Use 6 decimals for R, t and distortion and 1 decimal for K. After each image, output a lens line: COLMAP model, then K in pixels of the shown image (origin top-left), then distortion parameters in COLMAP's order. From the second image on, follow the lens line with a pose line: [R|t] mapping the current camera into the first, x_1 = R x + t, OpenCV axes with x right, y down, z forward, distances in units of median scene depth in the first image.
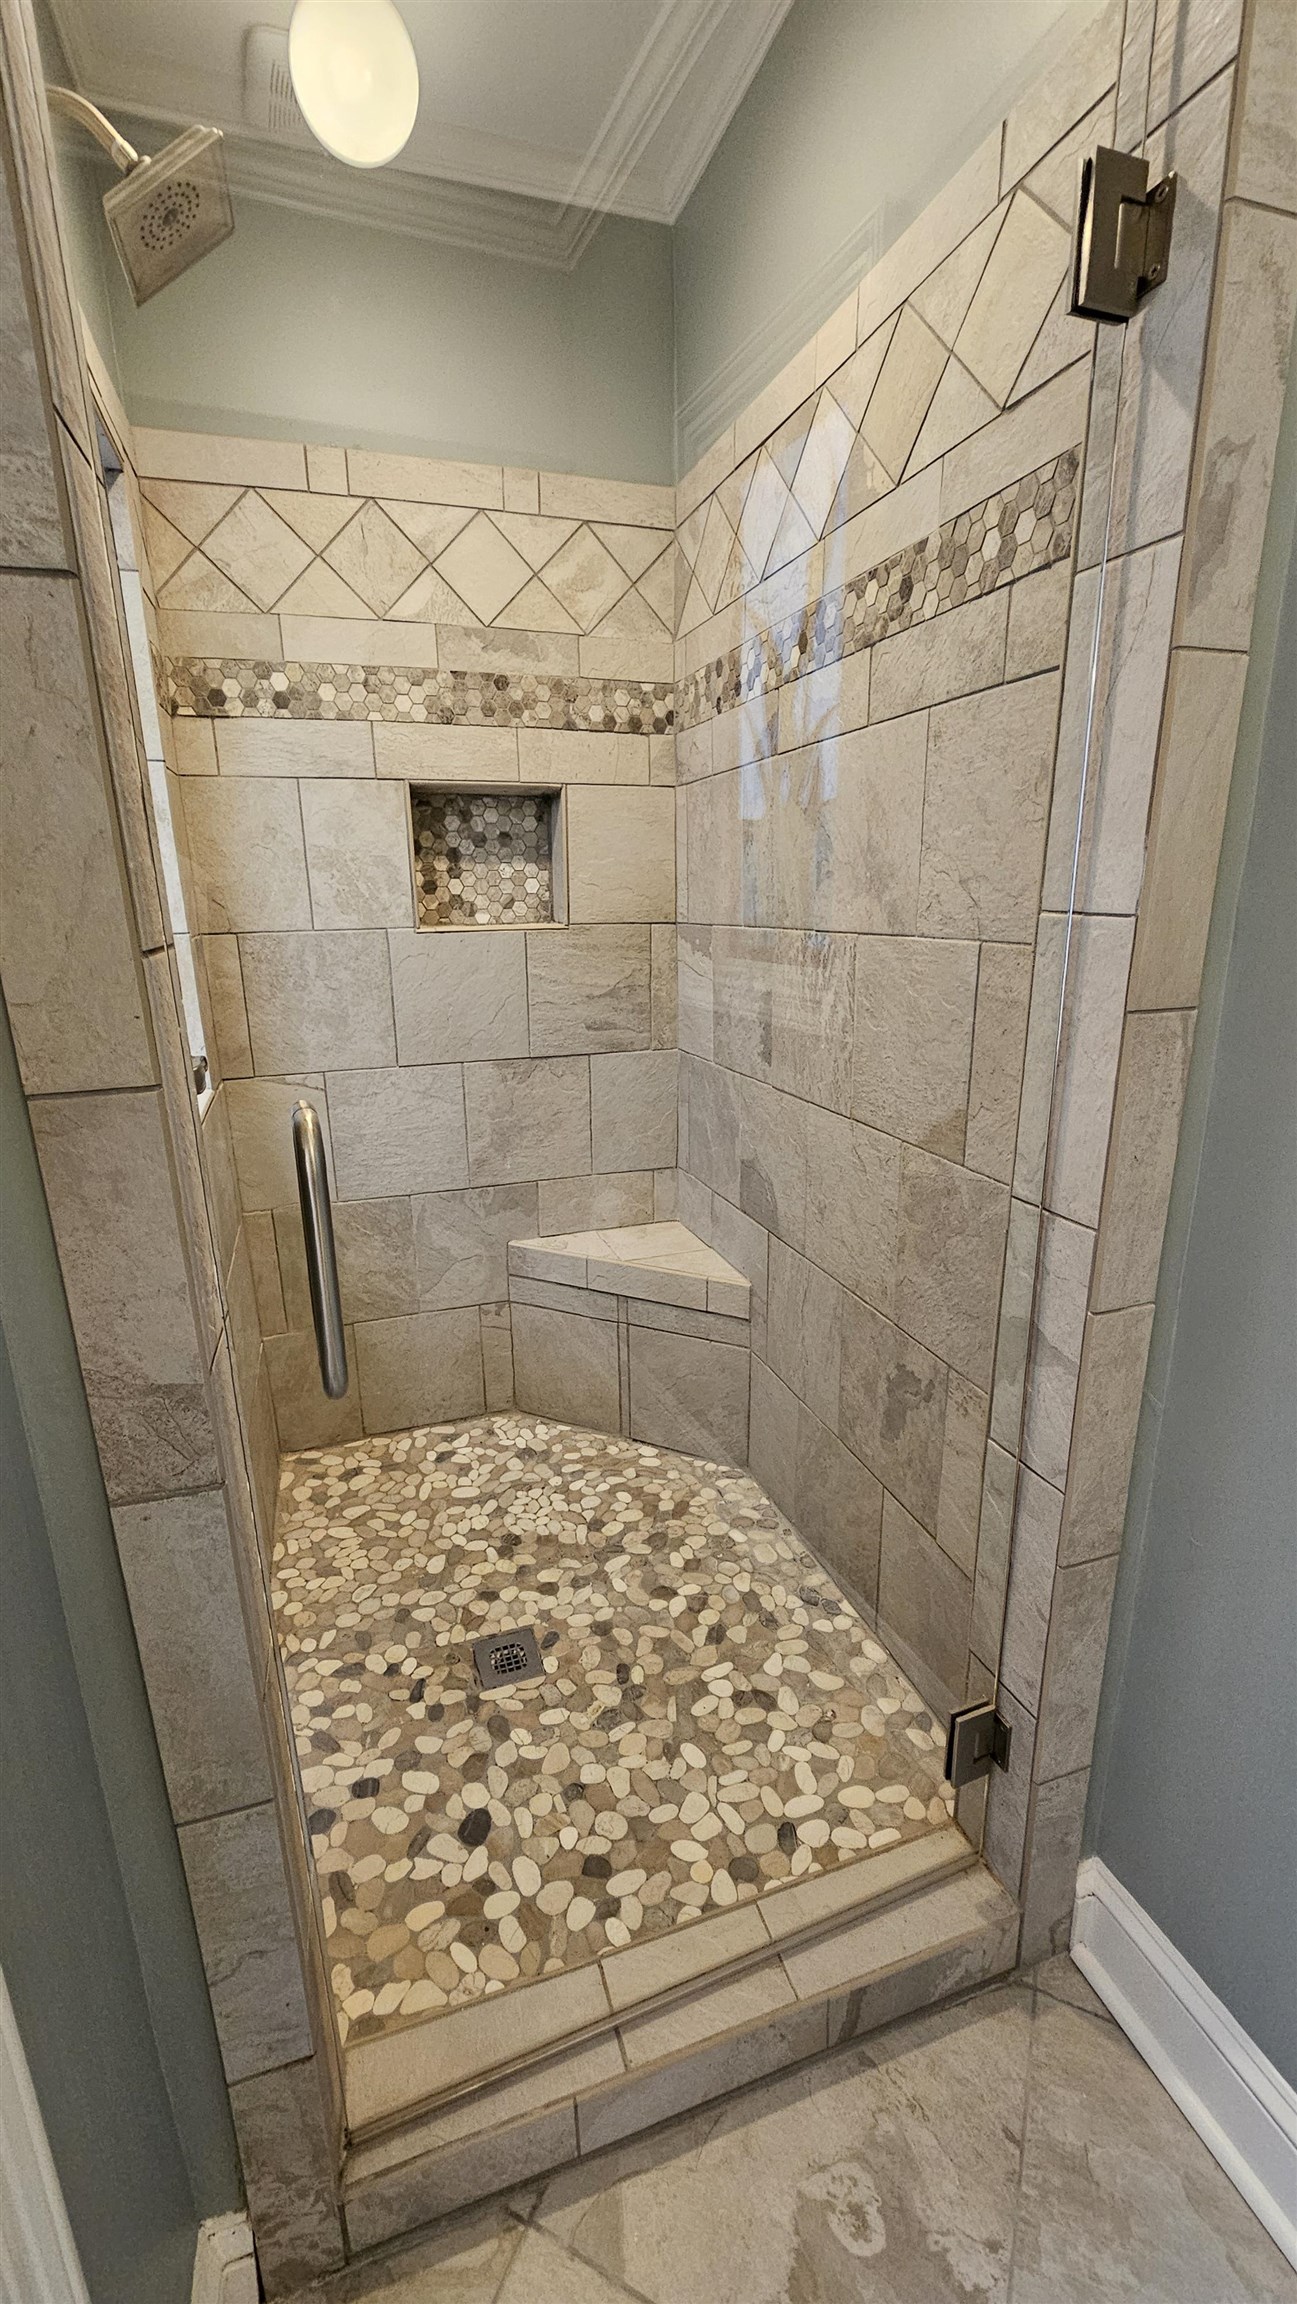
lens RADIAL K [[944.4, 0, 644.8], [0, 944.4, 1151.1], [0, 0, 1]] dist [-0.001382, -0.000062]
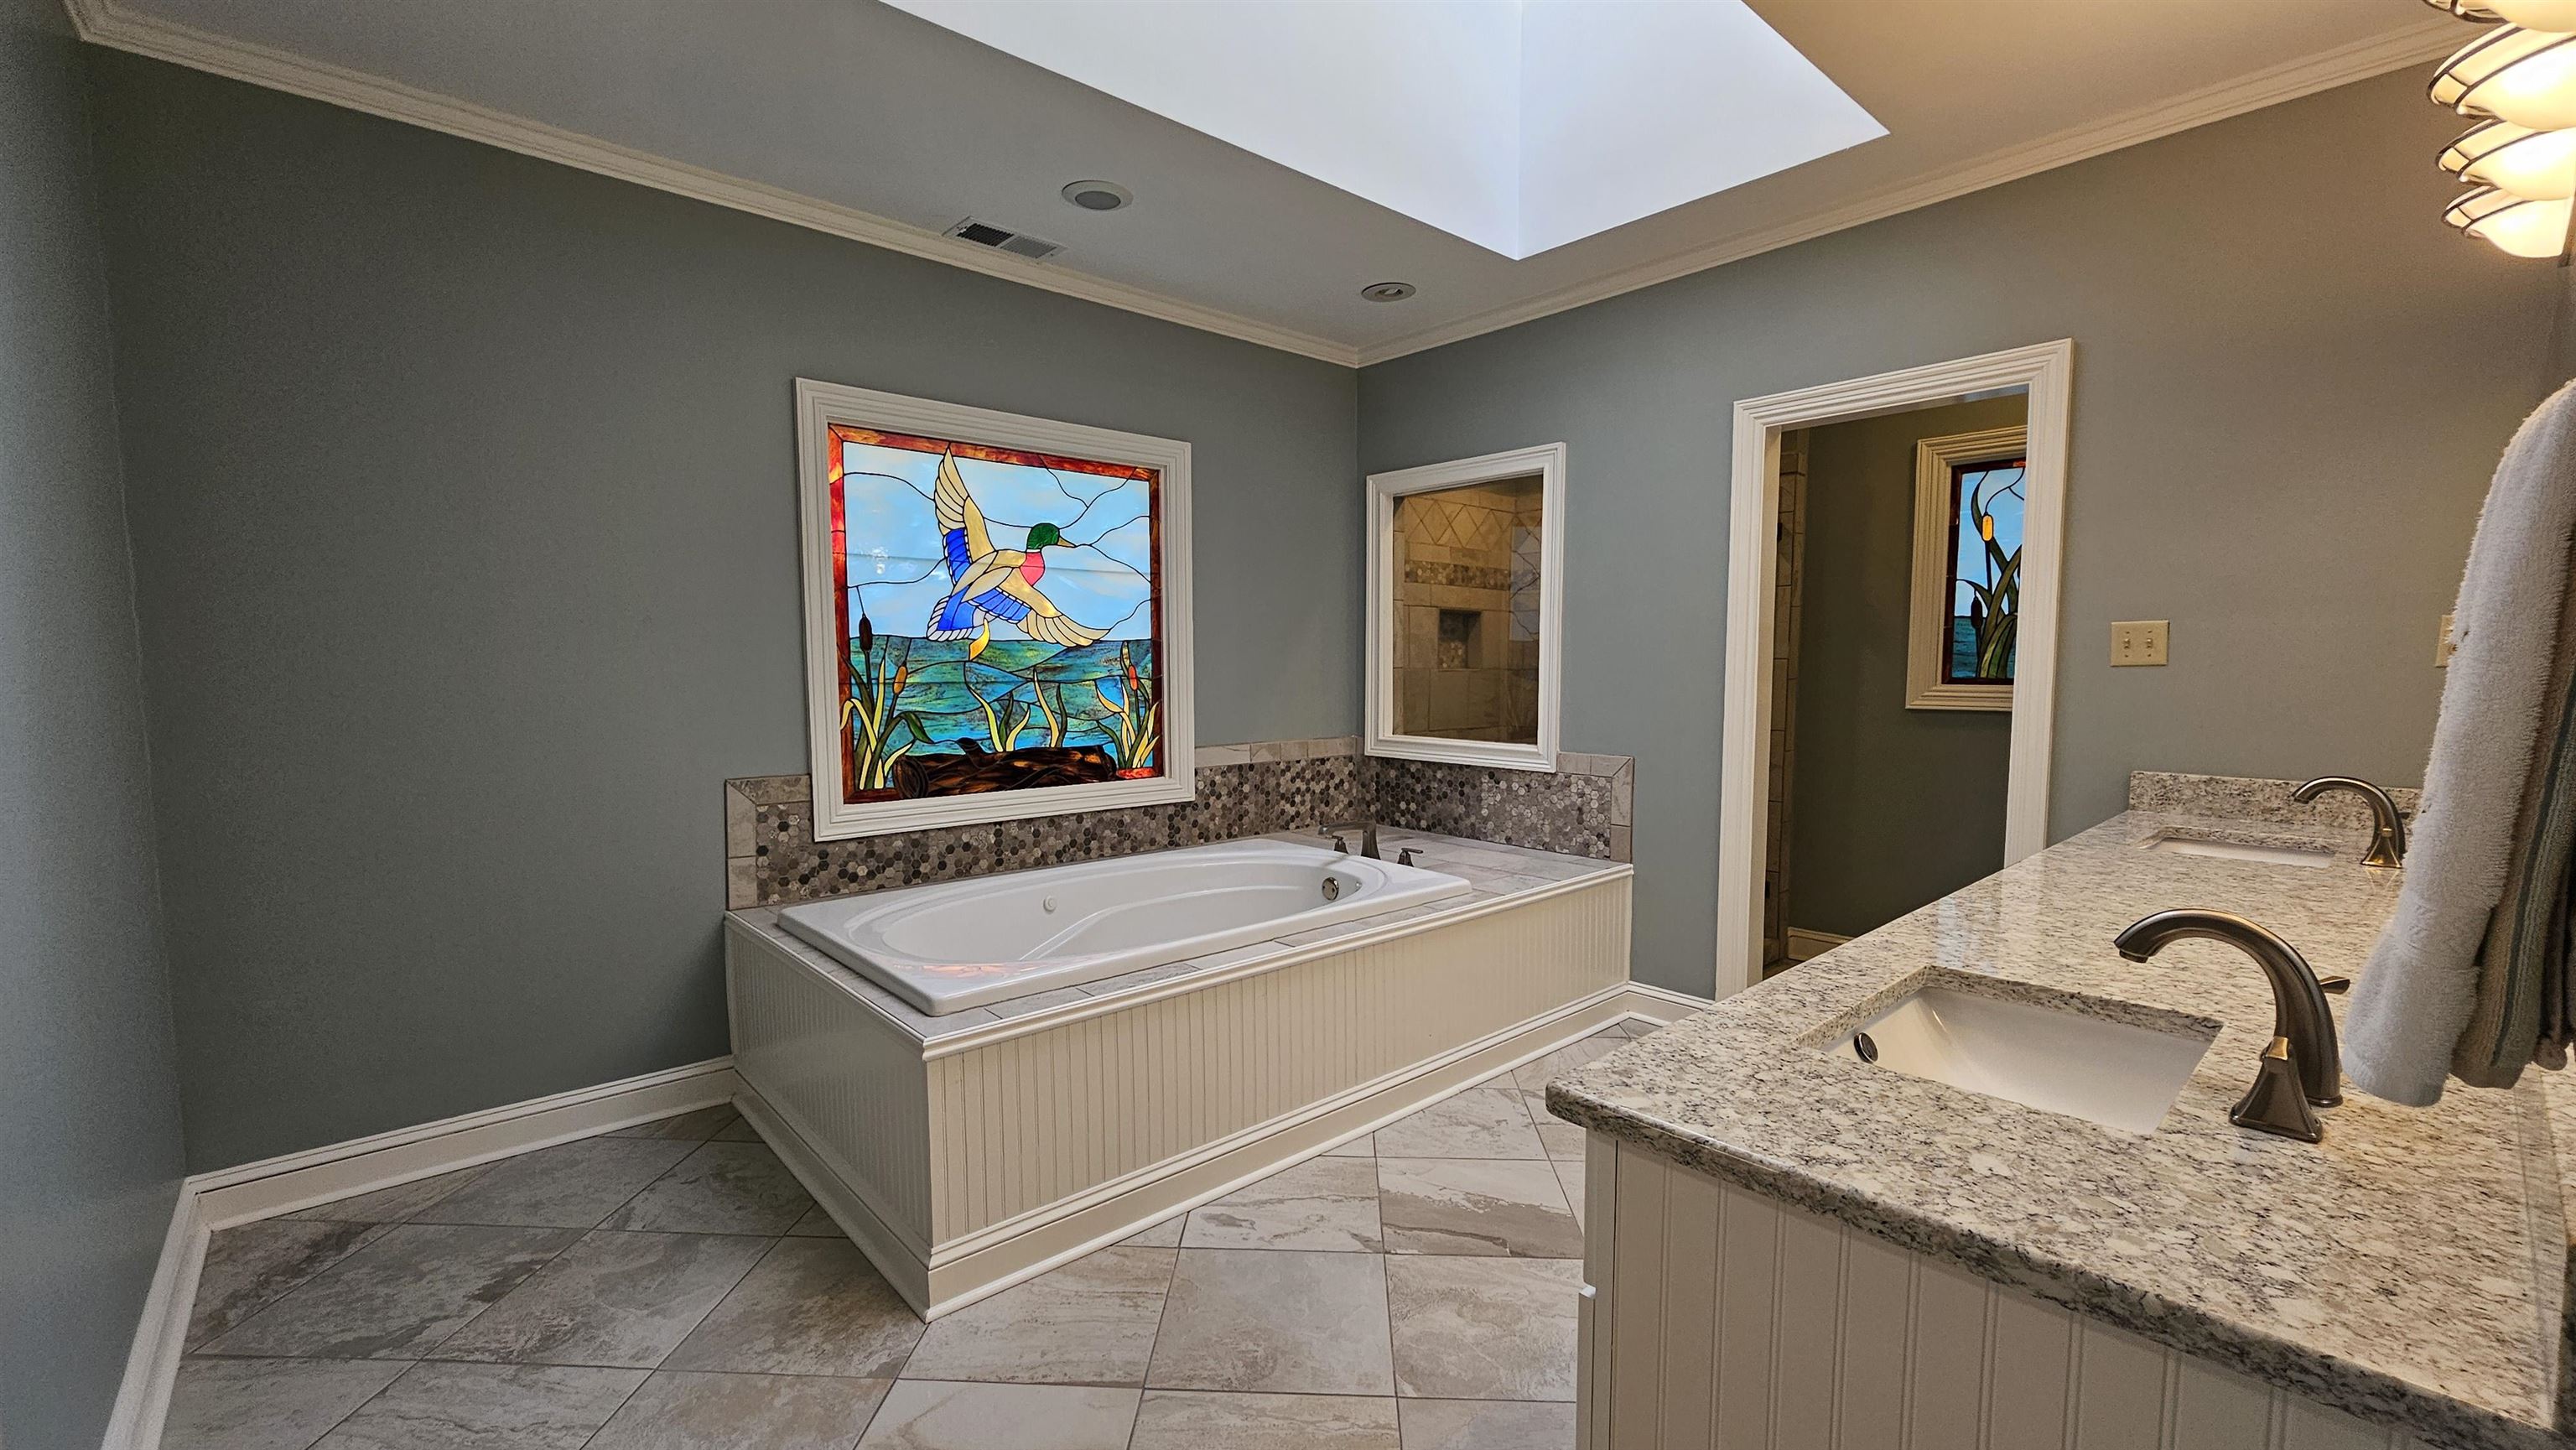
lens RADIAL K [[1055.9, 0, 1287.5], [0, 1055.9, 737.1], [0, 0, 1]] dist [-0.001382, -0.000062]
pose [[0.918058, -0.011435, 0.396281, -1.617817], [0.090269, 0.979357, -0.180864, 0.358478], [-0.386032, 0.201815, 0.900139, -1.134831]]
